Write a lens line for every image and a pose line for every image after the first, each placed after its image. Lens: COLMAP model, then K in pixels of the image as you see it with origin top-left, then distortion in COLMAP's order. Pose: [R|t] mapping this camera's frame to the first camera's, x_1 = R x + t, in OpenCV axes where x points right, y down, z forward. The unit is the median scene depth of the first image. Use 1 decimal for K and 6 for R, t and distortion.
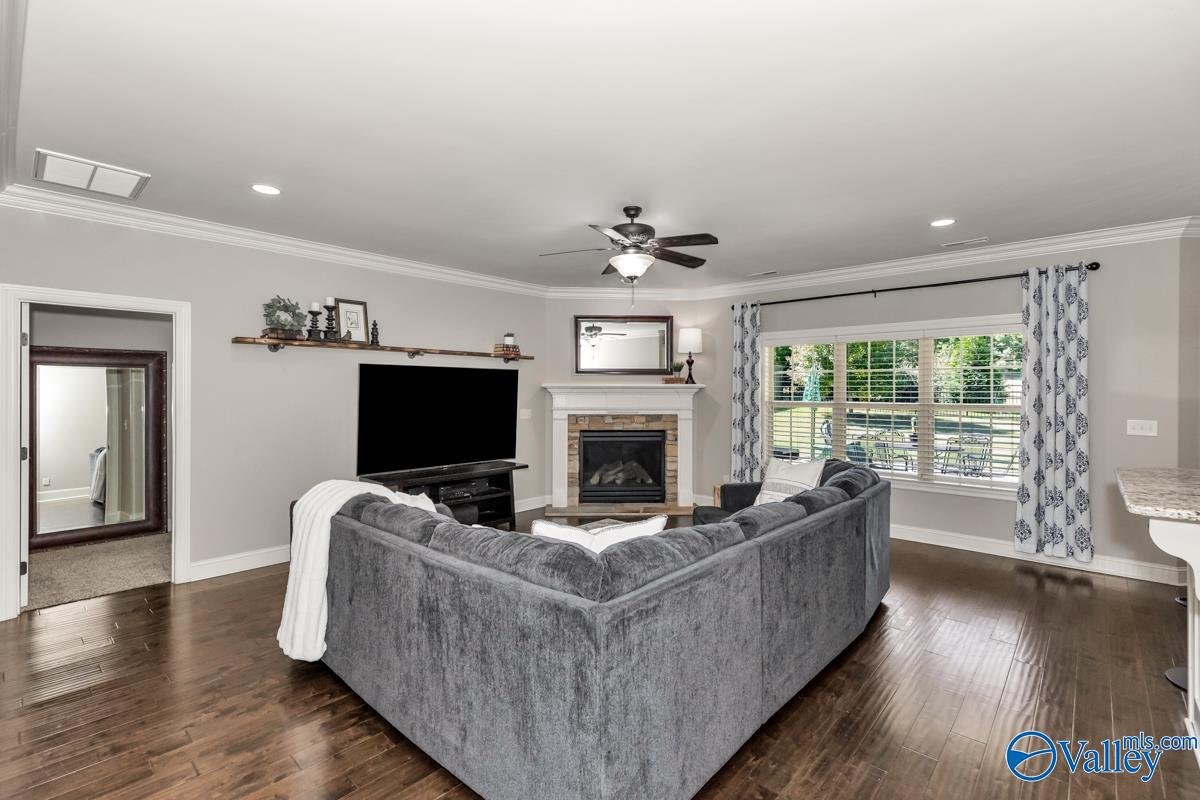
lens RADIAL K [[551.3, 0, 596.0], [0, 551.3, 399.4], [0, 0, 1]] dist [0.003714, 0.001024]
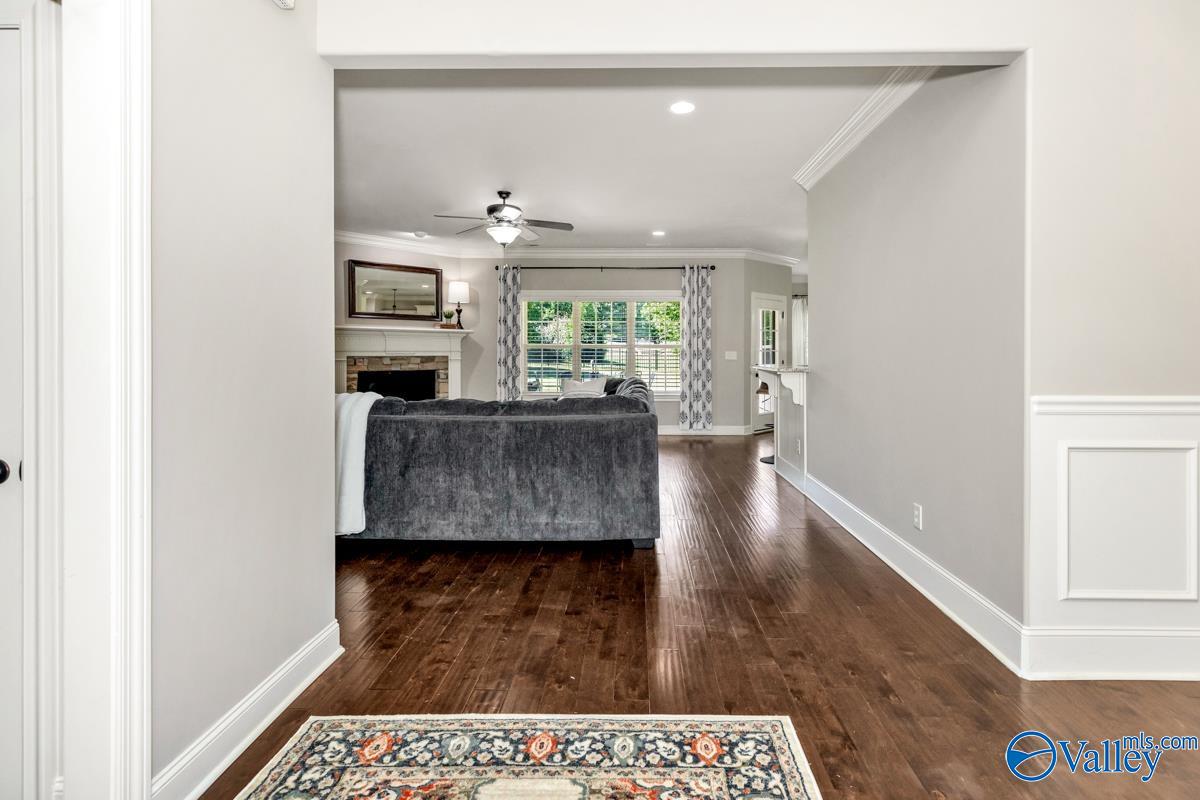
lens RADIAL K [[551.3, 0, 629.1], [0, 551.3, 358.0], [0, 0, 1]] dist [0.003714, 0.001024]
pose [[0.745129, -0.010724, 0.666834, -0.365683], [0.009215, 0.999941, 0.005785, 0.031150], [-0.666857, 0.001834, 0.745184, -0.120920]]
